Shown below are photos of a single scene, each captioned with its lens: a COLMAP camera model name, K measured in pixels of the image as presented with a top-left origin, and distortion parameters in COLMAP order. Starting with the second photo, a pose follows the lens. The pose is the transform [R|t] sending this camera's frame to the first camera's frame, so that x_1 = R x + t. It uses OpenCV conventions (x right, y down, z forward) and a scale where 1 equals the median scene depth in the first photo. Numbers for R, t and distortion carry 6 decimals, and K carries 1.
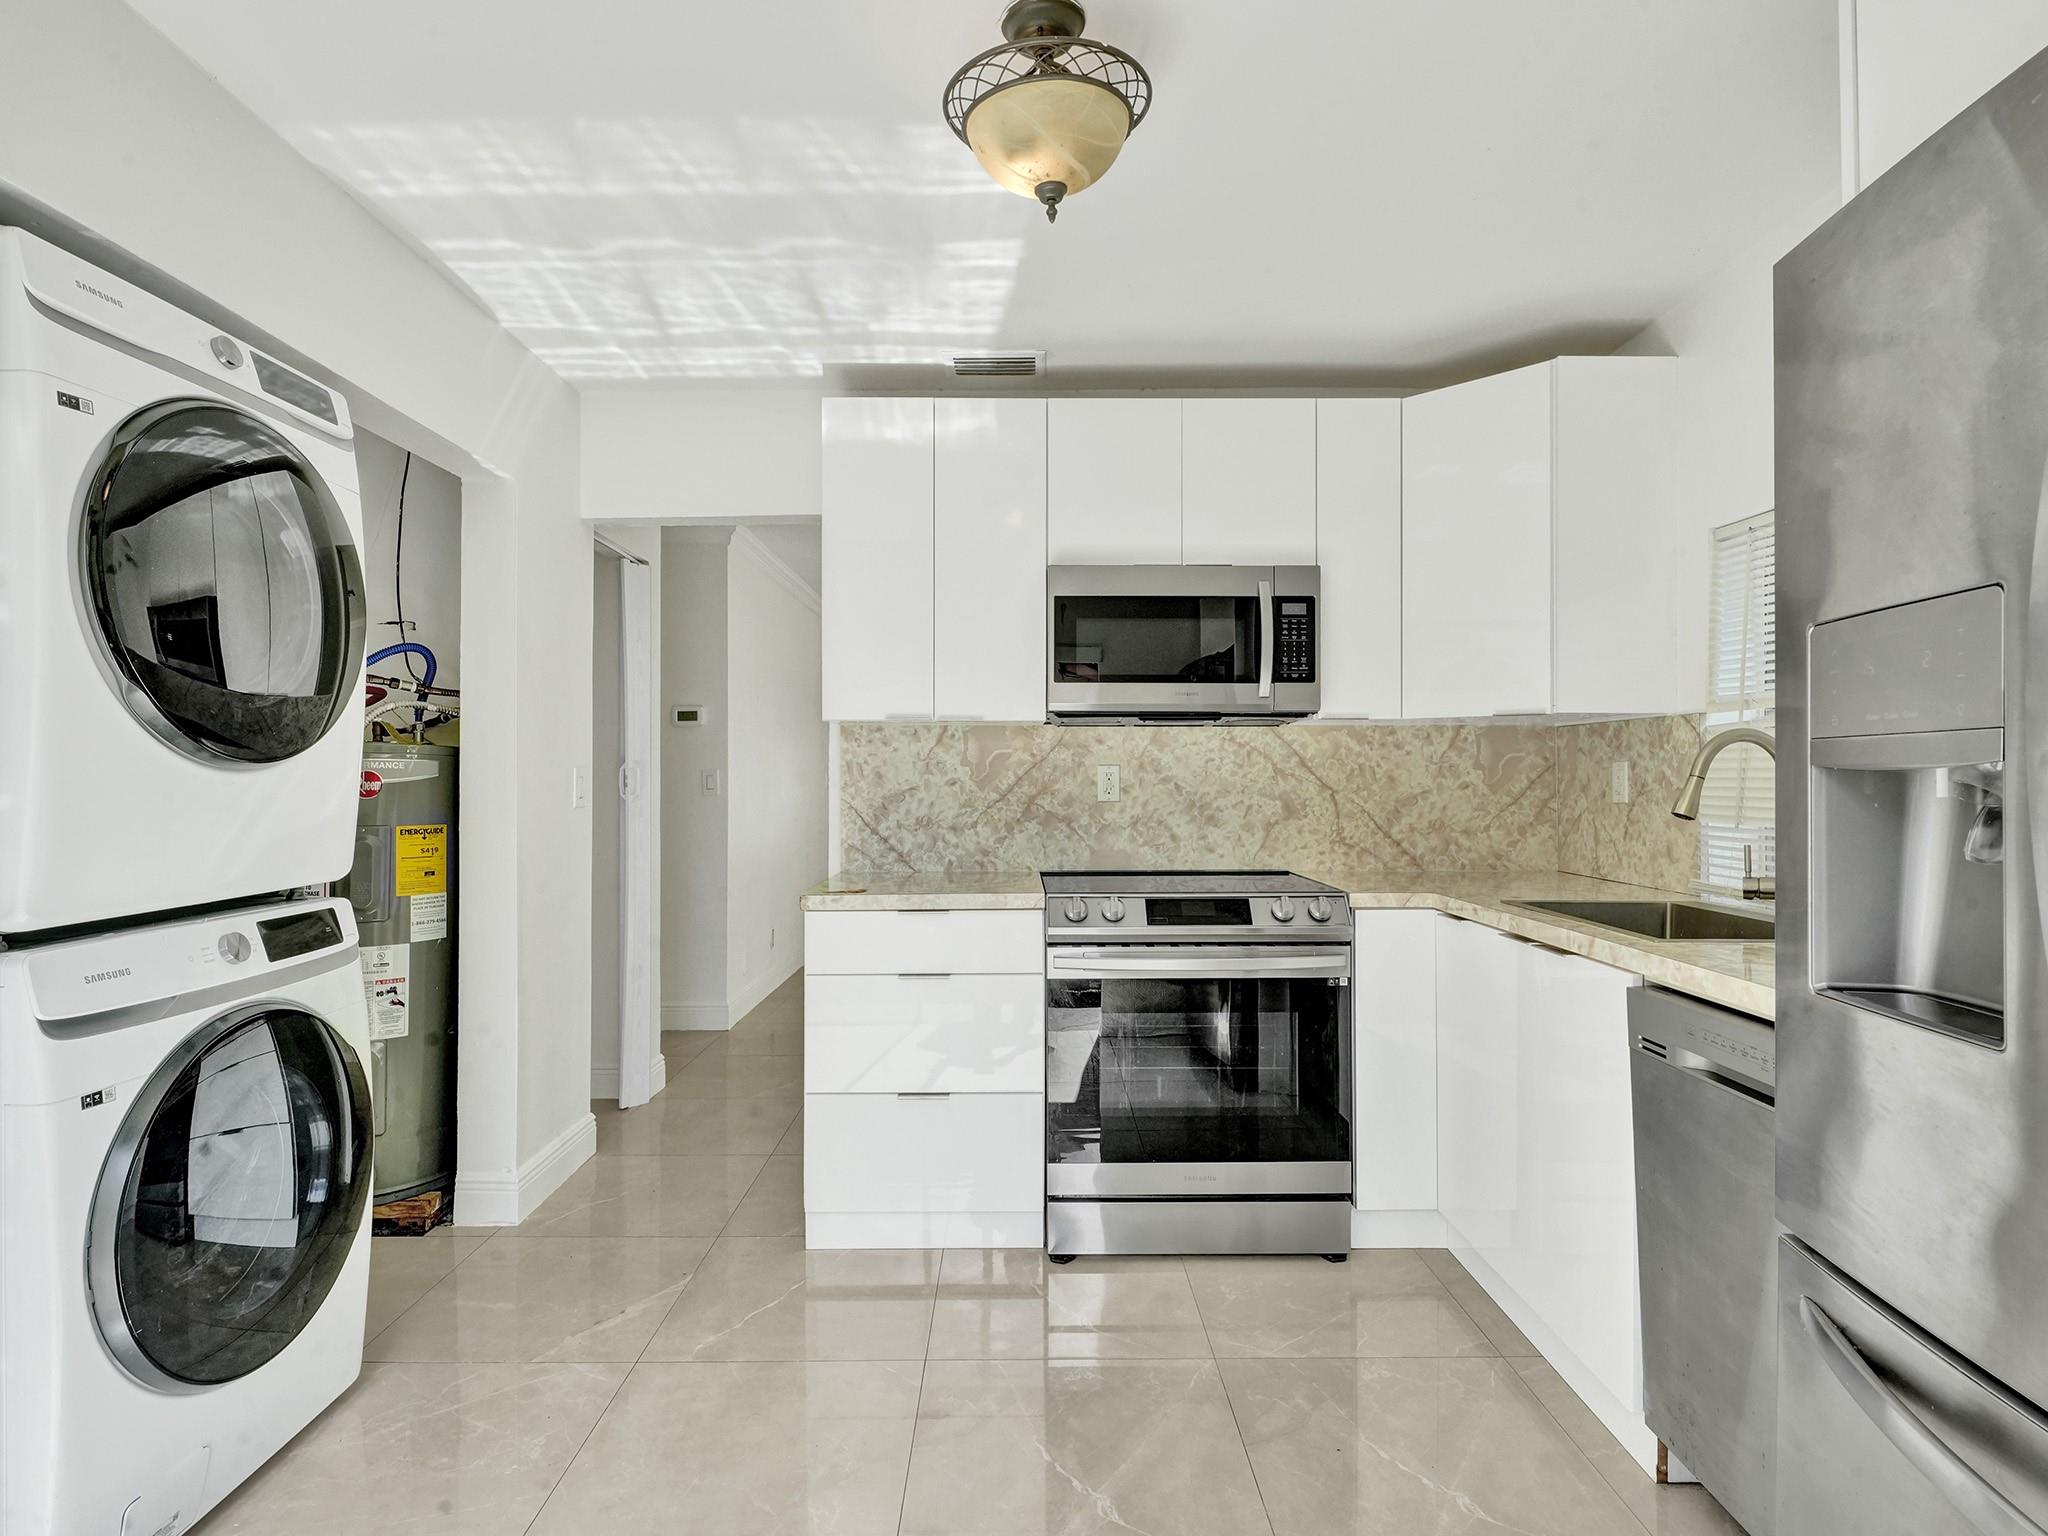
lens RADIAL K [[1038.5, 0, 1017.7], [0, 1038.5, 764.9], [0, 0, 1]] dist [-0.007355, -0.001889]
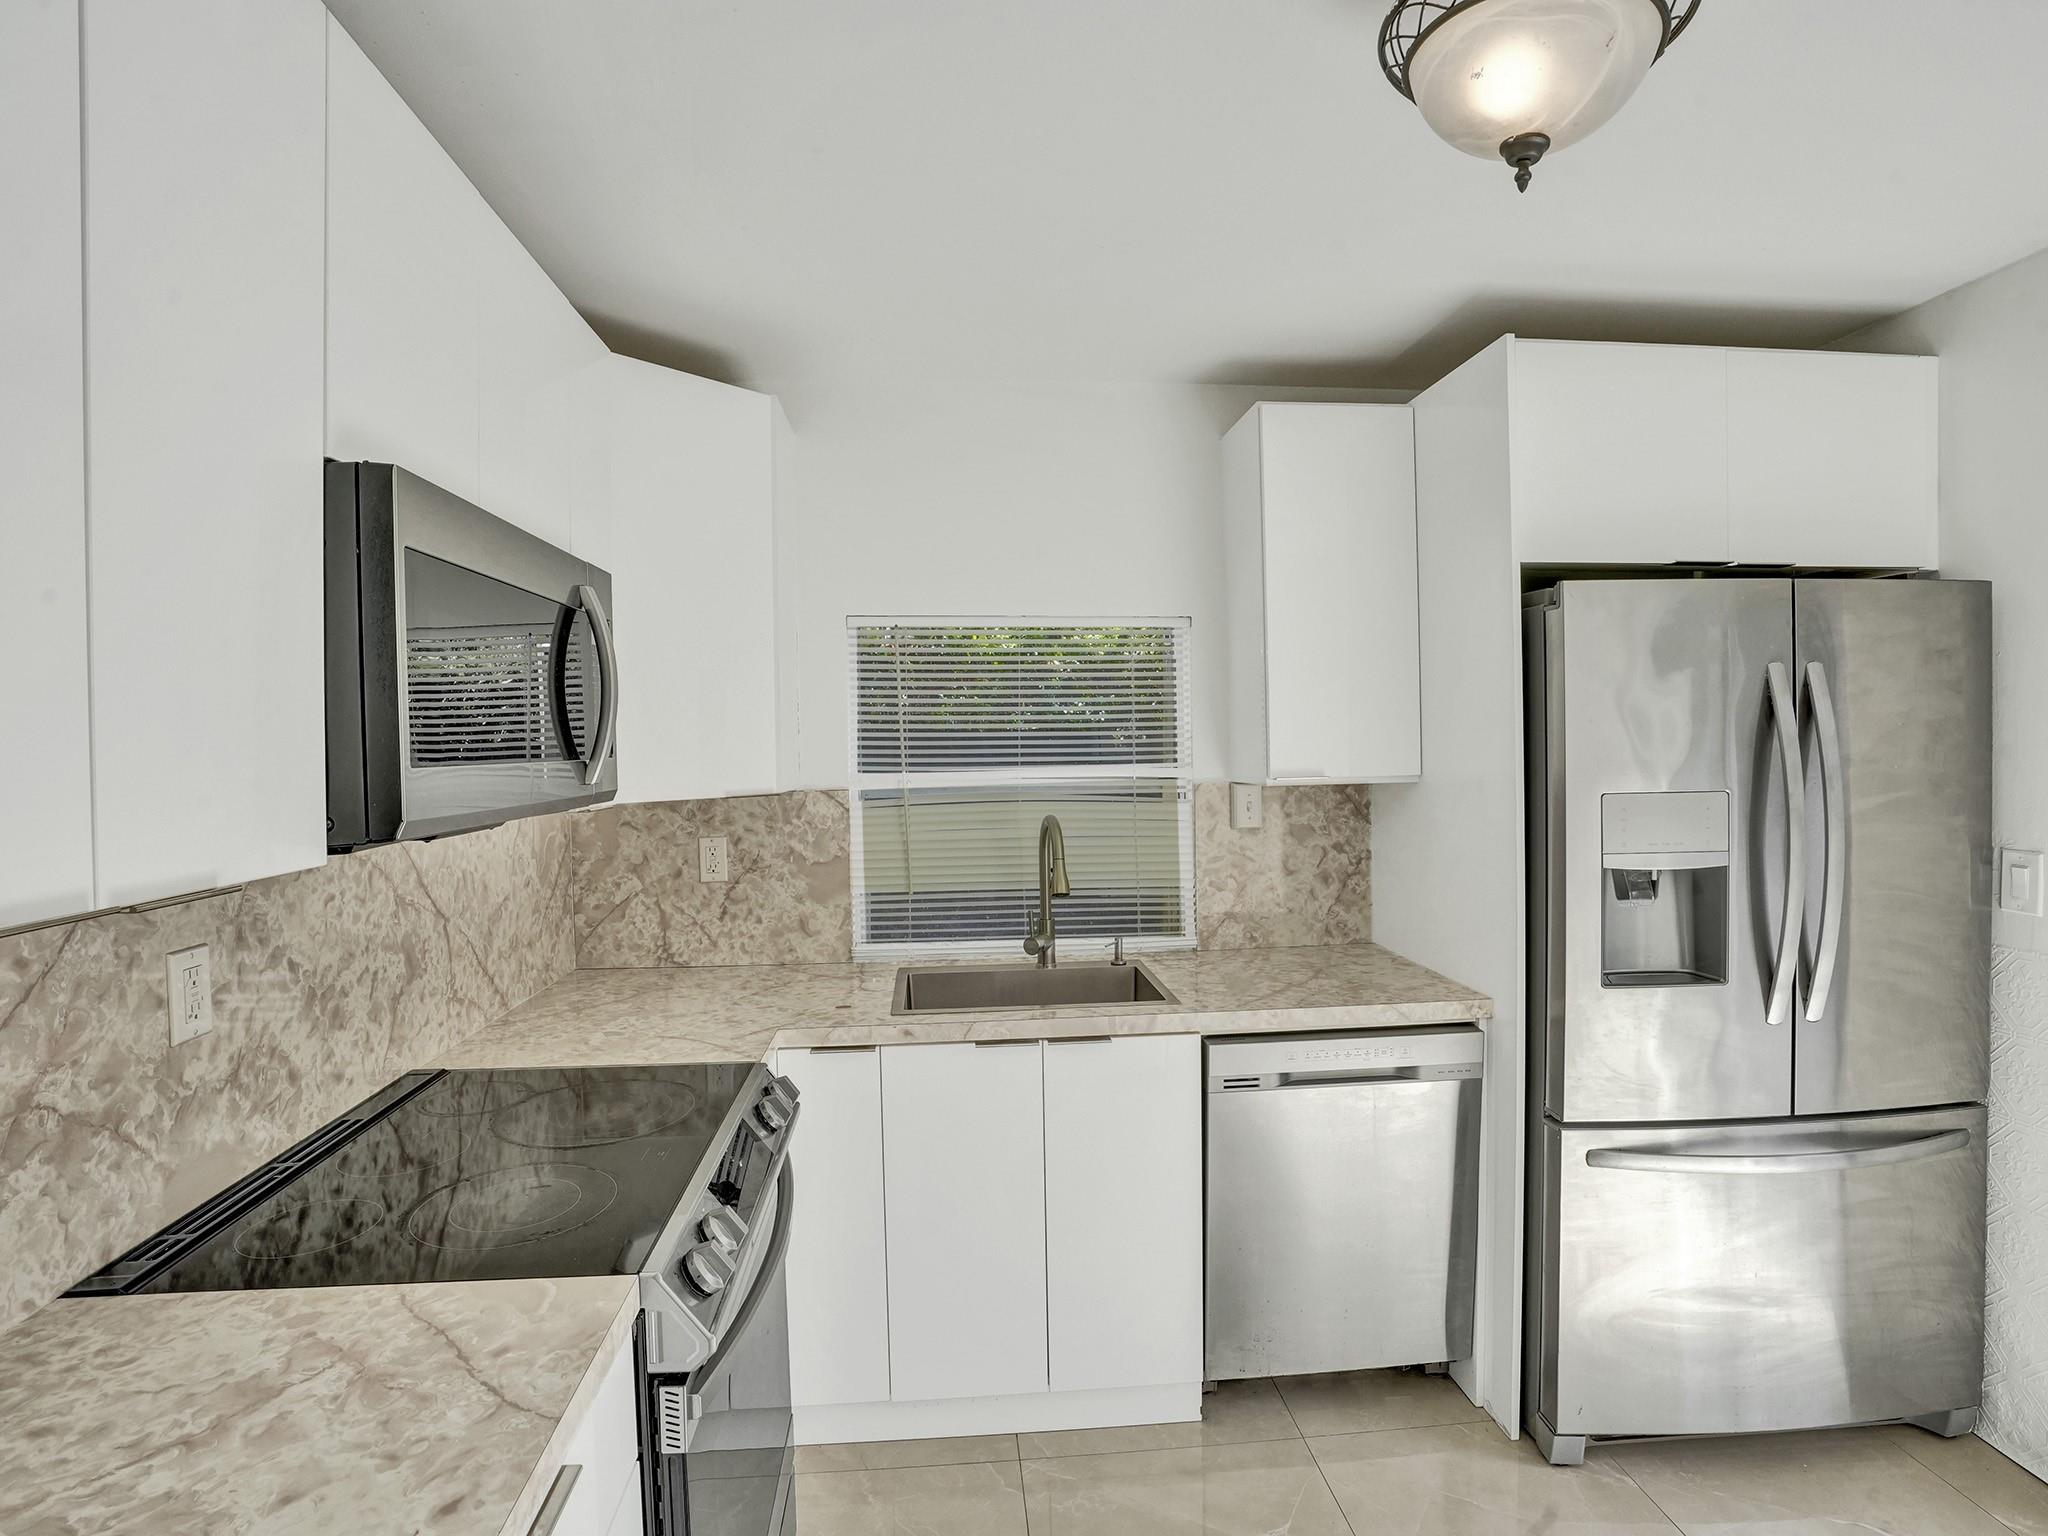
lens RADIAL K [[1064.0, 0, 1021.6], [0, 1064.0, 769.3], [0, 0, 1]] dist [-0.072767, 0.030304]
pose [[-0.083630, -0.028967, 0.996076, -0.348239], [0.006634, 0.999539, 0.029625, -0.082494], [-0.996475, 0.009086, -0.083400, 0.739850]]
